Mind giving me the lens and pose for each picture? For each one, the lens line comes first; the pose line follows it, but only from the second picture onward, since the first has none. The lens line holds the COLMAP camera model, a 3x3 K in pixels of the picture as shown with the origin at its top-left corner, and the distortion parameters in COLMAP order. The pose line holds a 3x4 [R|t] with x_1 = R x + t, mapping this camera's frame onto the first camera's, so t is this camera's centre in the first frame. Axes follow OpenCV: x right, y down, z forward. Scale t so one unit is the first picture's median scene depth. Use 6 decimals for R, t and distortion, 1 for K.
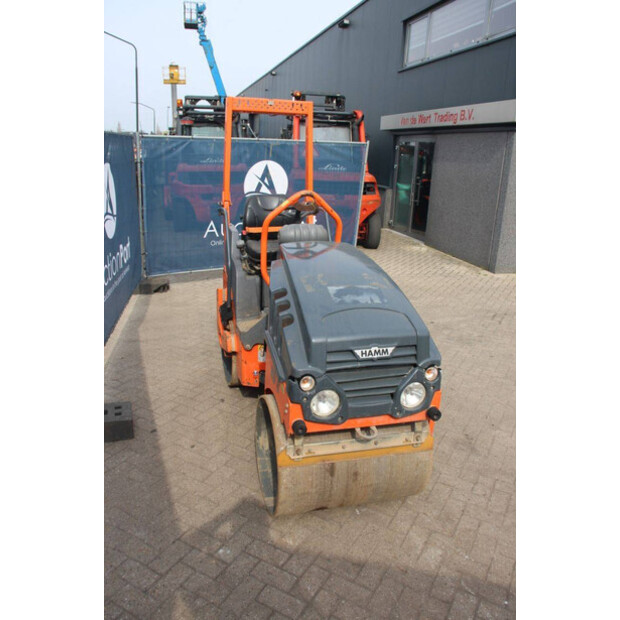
lens RADIAL K [[513.2, 0, 311.4], [0, 513.2, 311.1], [0, 0, 1]] dist [-0.151310, 0.113831]
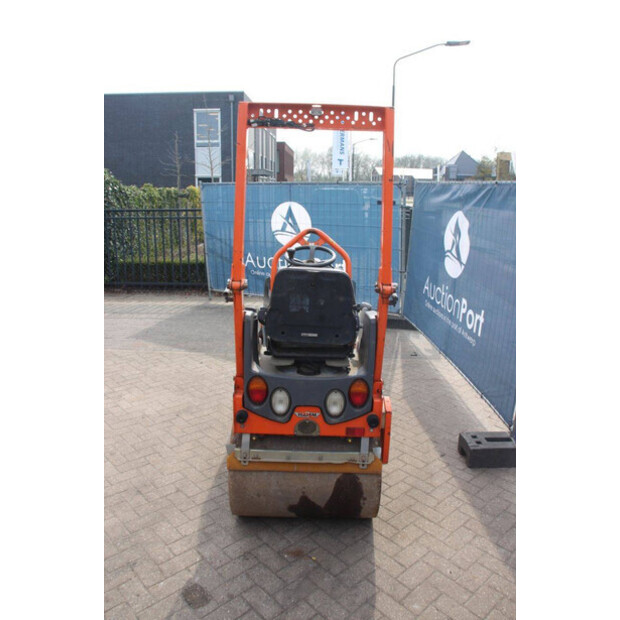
lens RADIAL K [[513.2, 0, 311.4], [0, 513.2, 314.0], [0, 0, 1]] dist [-0.151310, 0.113831]
pose [[-0.951710, -0.129776, 0.278219, -0.412593], [0.033720, 0.856586, 0.514902, -0.786794], [-0.305140, 0.499419, -0.810846, 2.433706]]
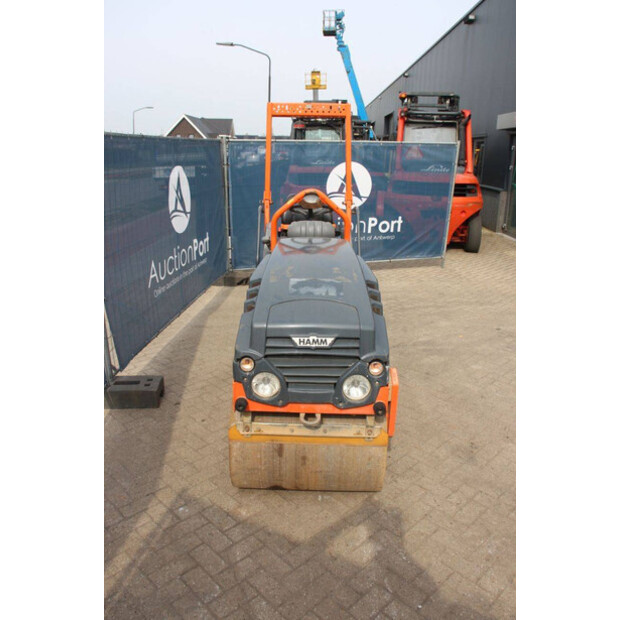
lens RADIAL K [[513.2, 0, 307.8], [0, 513.2, 310.8], [0, 0, 1]] dist [-0.151310, 0.113831]
pose [[0.958685, 0.058531, -0.278382, 0.360784], [-0.060036, 0.998191, 0.003120, 0.013869], [0.278062, 0.013722, 0.960465, -0.010530]]
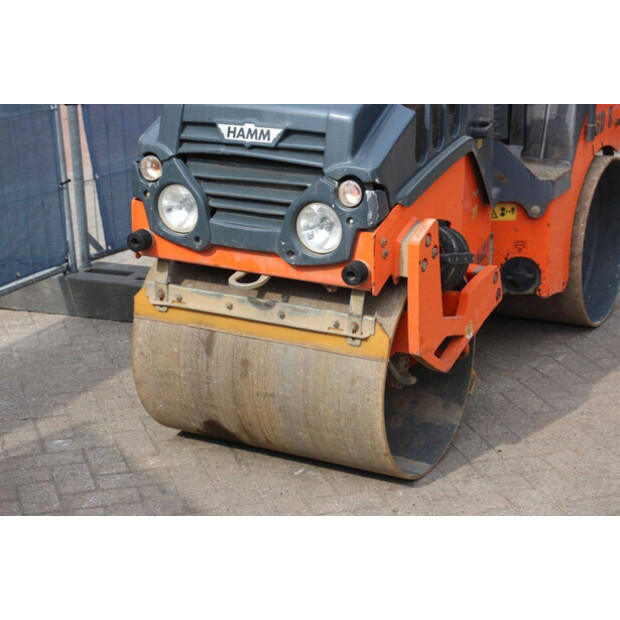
lens RADIAL K [[1481.6, 0, 309.5], [0, 1481.6, 304.5], [0, 0, 1]] dist [0.380183, 0.000000]
pose [[0.710659, 0.151685, -0.686990, 1.244111], [-0.176221, 0.983731, 0.034912, 0.182189], [0.681109, 0.096251, 0.725828, -0.164318]]
